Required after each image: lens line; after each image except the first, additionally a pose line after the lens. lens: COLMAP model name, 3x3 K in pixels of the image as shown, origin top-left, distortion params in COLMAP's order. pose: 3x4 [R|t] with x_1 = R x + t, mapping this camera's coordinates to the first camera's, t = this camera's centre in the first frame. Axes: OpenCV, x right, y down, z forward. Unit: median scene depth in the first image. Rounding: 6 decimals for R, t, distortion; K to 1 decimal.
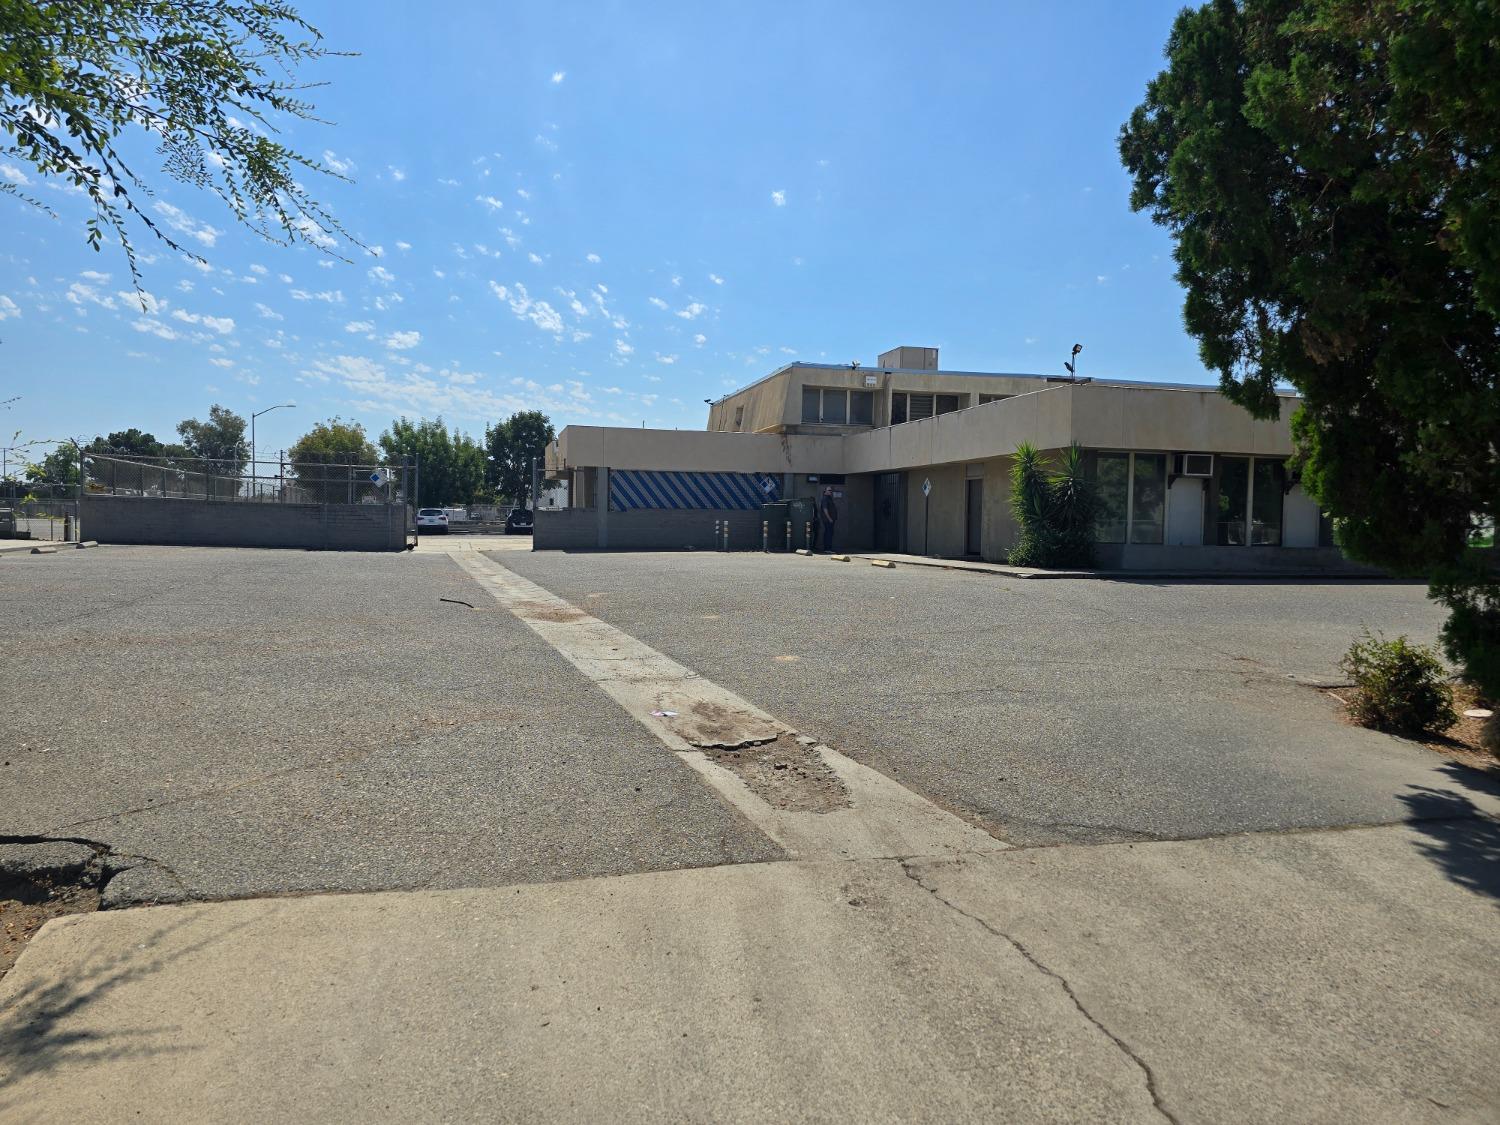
lens RADIAL K [[992.5, 0, 735.1], [0, 992.5, 571.3], [0, 0, 1]] dist [0.088093, -0.090094]
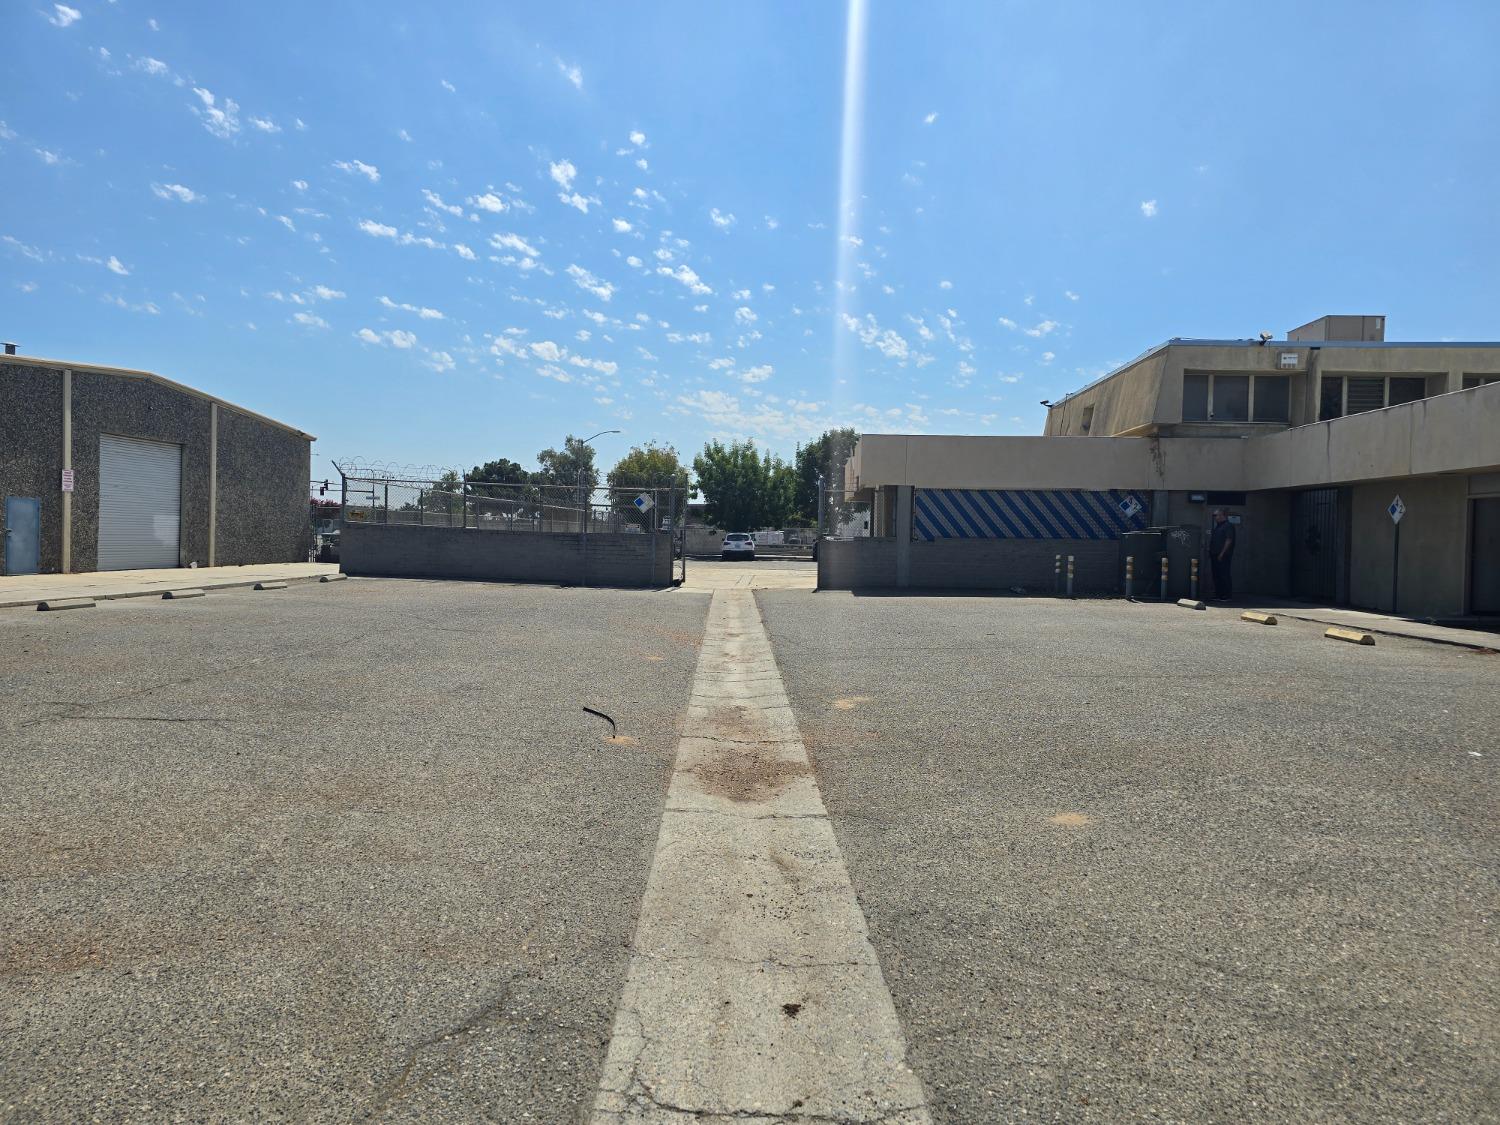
lens RADIAL K [[997.8, 0, 754.9], [0, 997.8, 557.3], [0, 0, 1]] dist [0.061601, -0.052544]
pose [[0.954239, 0.010929, -0.298845, -0.009615], [-0.021551, 0.999247, -0.032269, -0.019415], [0.298267, 0.037232, 0.953756, 0.205857]]
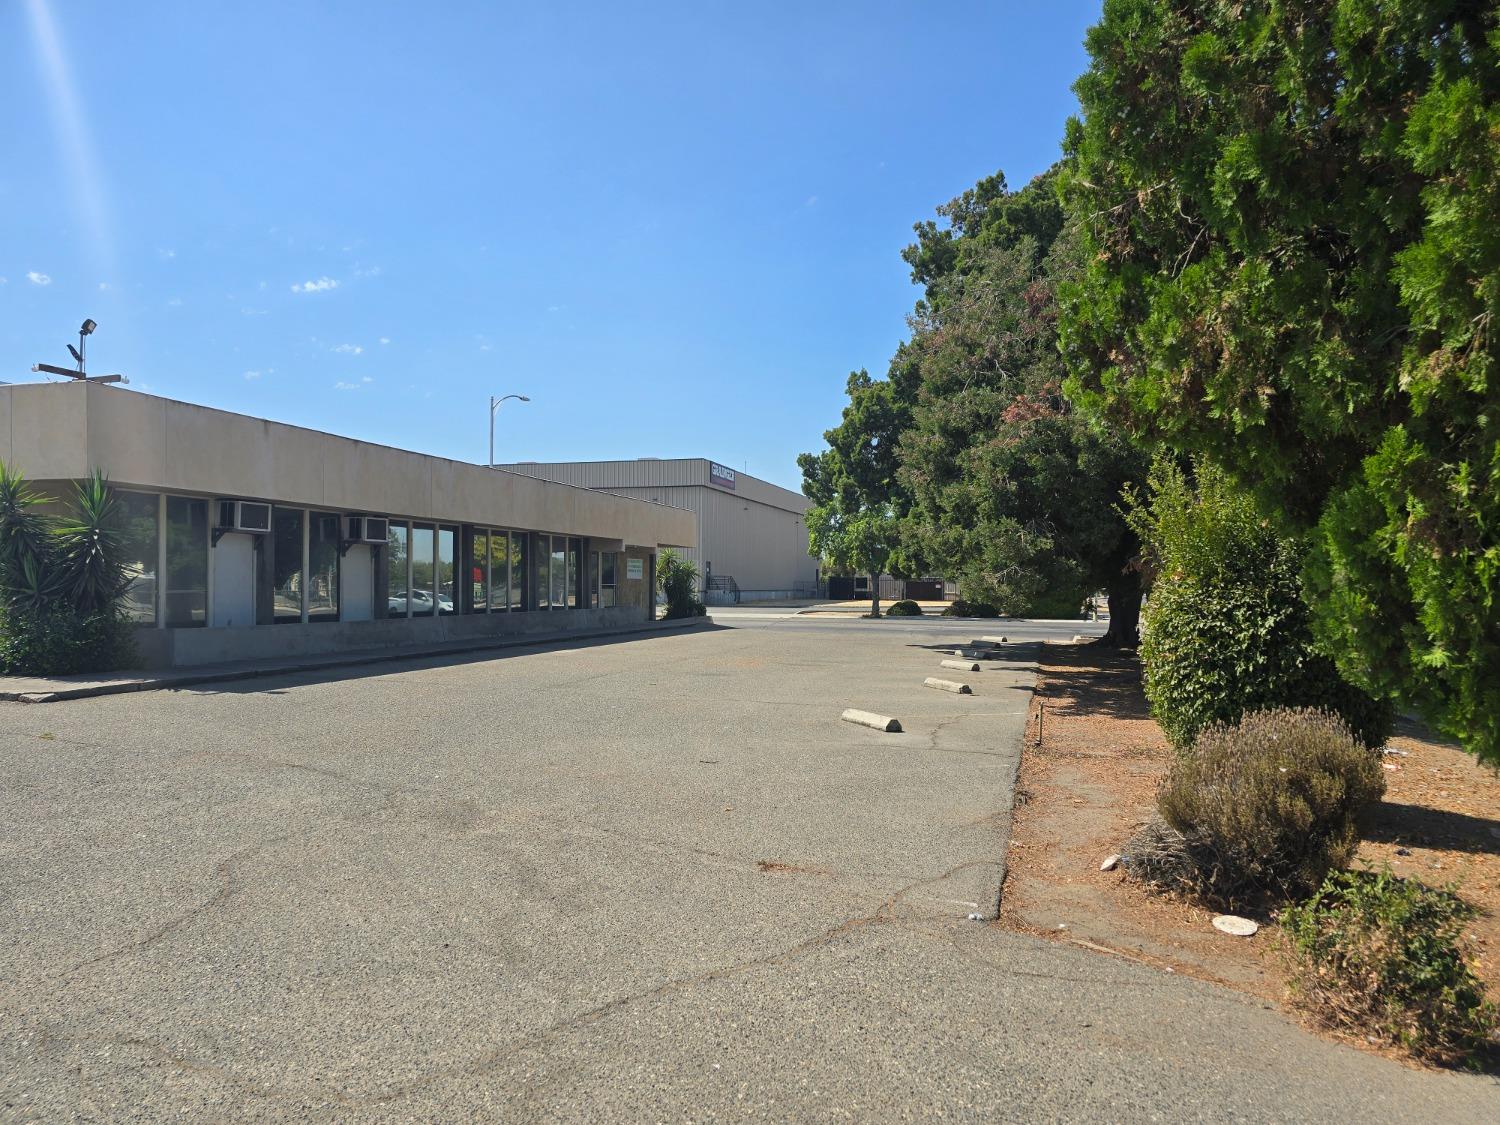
lens RADIAL K [[998.5, 0, 760.7], [0, 998.5, 569.8], [0, 0, 1]] dist [0.061694, -0.056947]
pose [[0.504227, -0.000778, 0.863571, -0.001073], [0.045878, 0.998612, -0.025888, -0.019991], [-0.862352, 0.052673, 0.503563, 0.203685]]
